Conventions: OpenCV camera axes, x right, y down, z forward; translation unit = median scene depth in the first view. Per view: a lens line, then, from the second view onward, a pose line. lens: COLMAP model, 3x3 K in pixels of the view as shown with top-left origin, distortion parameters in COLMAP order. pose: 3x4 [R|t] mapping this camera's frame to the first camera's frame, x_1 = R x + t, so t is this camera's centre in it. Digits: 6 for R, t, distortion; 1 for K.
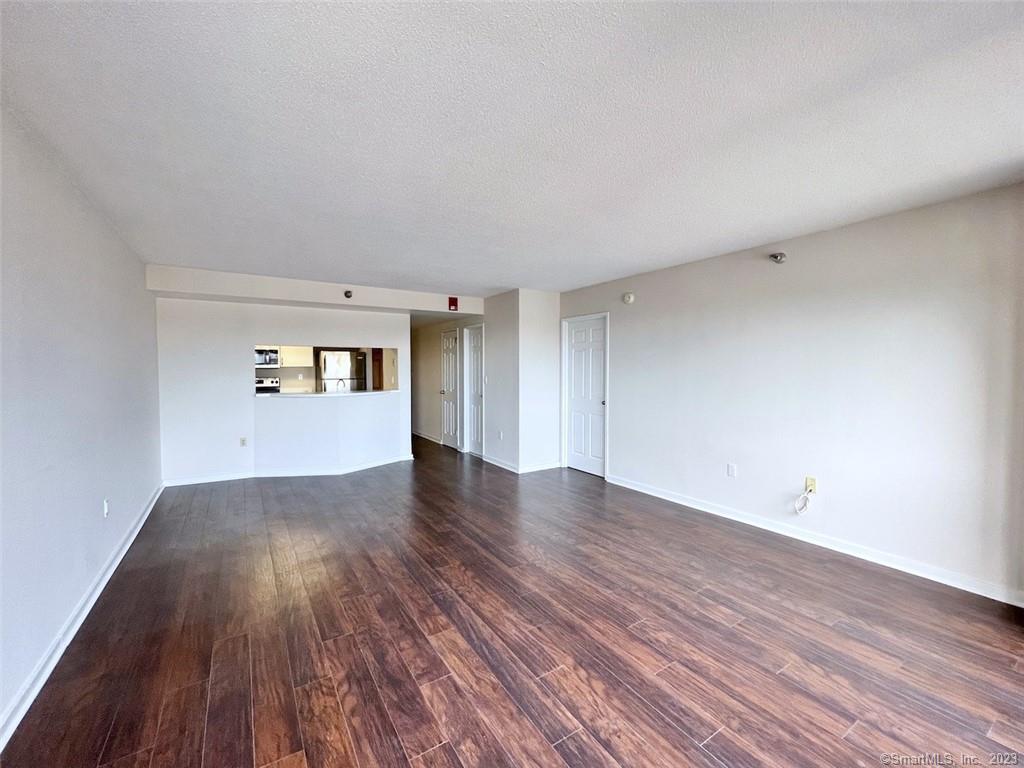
lens RADIAL K [[414.4, 0, 516.2], [0, 414.4, 388.3], [0, 0, 1]] dist [-0.004368, -0.000173]
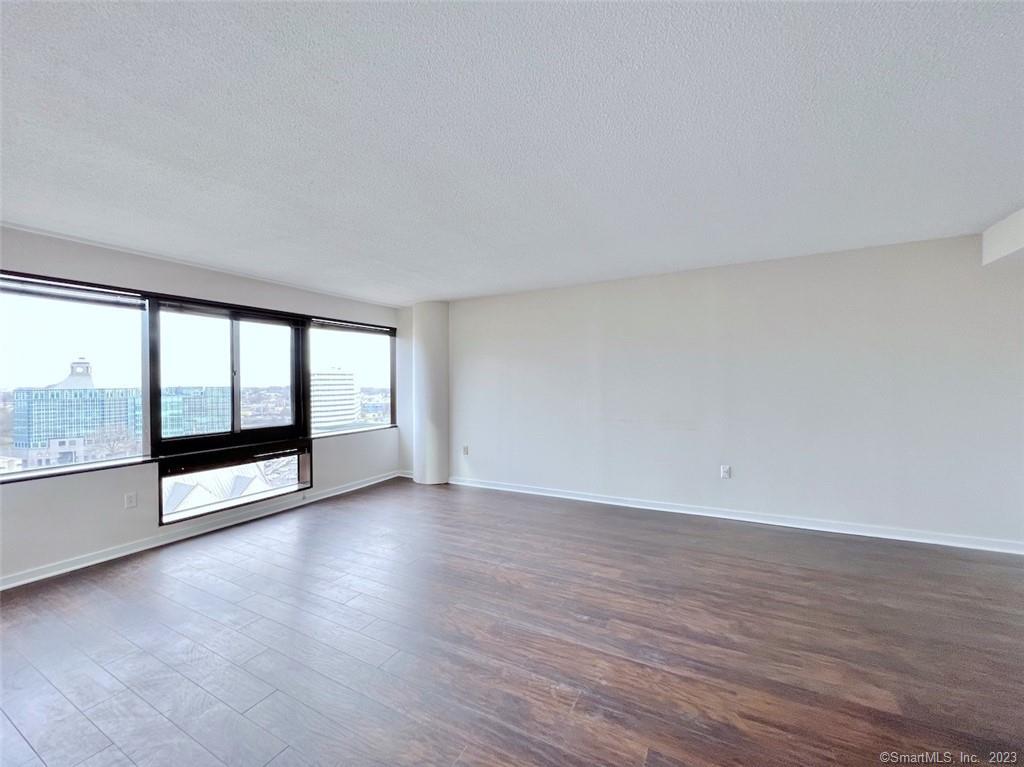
lens RADIAL K [[414.4, 0, 511.1], [0, 414.4, 382.9], [0, 0, 1]] dist [-0.004368, -0.000173]
pose [[-0.883268, 0.006461, -0.468824, 0.142542], [-0.008687, 0.999508, 0.030140, -0.027372], [0.468788, 0.030694, -0.882777, 0.800797]]
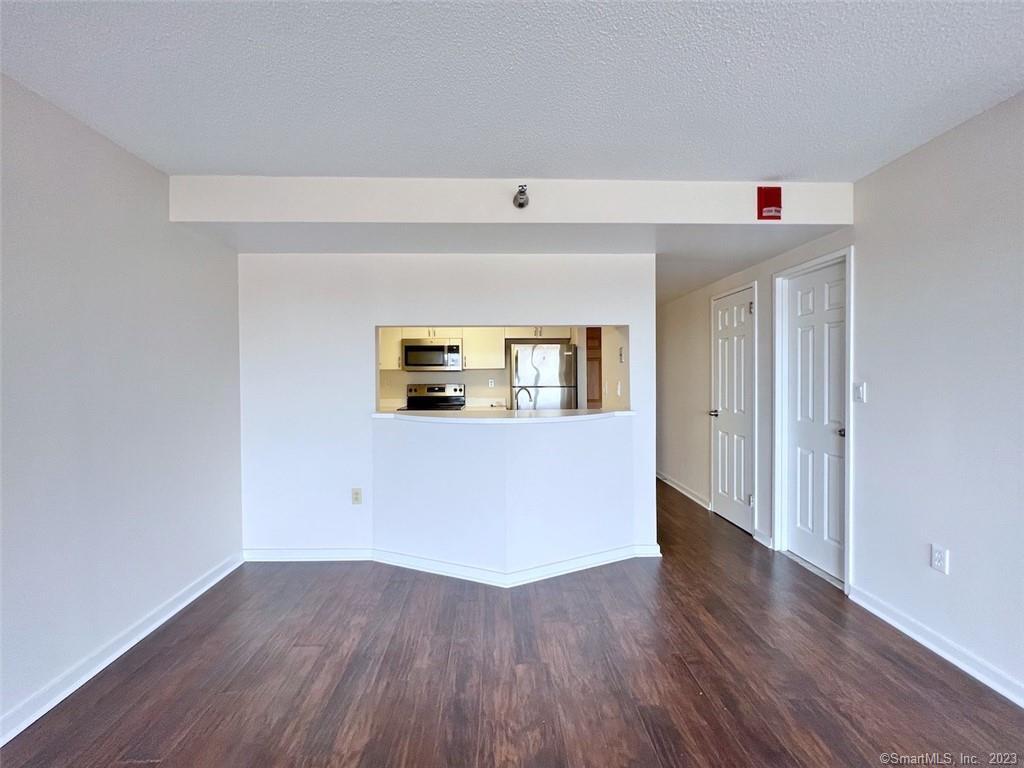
lens RADIAL K [[414.4, 0, 513.0], [0, 414.4, 386.1], [0, 0, 1]] dist [-0.004368, -0.000173]
pose [[0.851871, 0.006751, -0.523709, -0.139660], [-0.016812, 0.999754, -0.014458, -0.014929], [0.523482, 0.021121, 0.851775, 0.484956]]
